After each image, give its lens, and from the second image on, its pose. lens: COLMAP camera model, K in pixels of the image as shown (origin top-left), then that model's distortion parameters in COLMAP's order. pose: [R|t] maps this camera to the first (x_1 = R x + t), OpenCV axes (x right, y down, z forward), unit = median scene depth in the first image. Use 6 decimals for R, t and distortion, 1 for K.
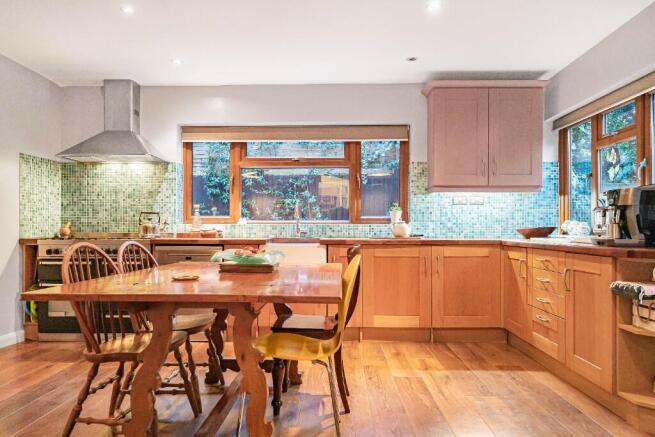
lens RADIAL K [[464.2, 0, 327.9], [0, 464.2, 227.2], [0, 0, 1]] dist [0.001644, 0.000551]
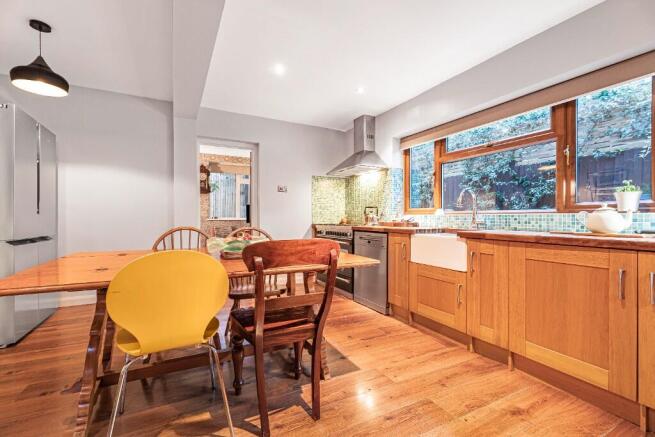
lens RADIAL K [[292.4, 0, 326.8], [0, 292.4, 221.1], [0, 0, 1]] dist [0.000657, -0.000126]
pose [[0.475656, 0.010291, -0.879571, 0.314655], [-0.003598, 0.999946, 0.009754, 0.002568], [0.879624, -0.001475, 0.475667, 0.470805]]
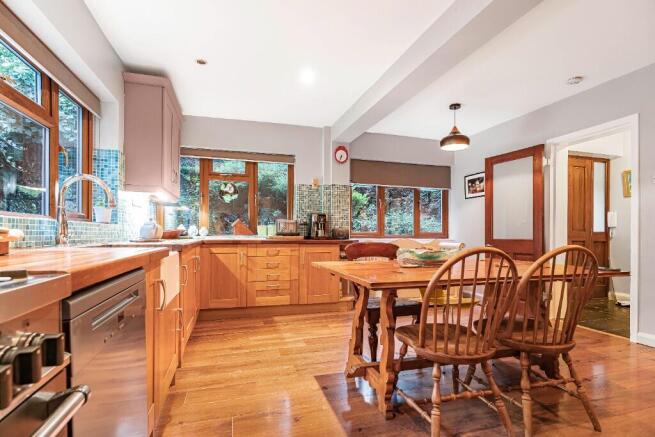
lens RADIAL K [[313.9, 0, 324.9], [0, 313.9, 234.3], [0, 0, 1]] dist [-0.000502, -0.000051]
pose [[-0.302834, 0.006729, 0.953020, -0.499537], [-0.008213, 0.999920, -0.009670, 0.012068], [-0.953008, -0.010756, -0.302754, 0.848727]]
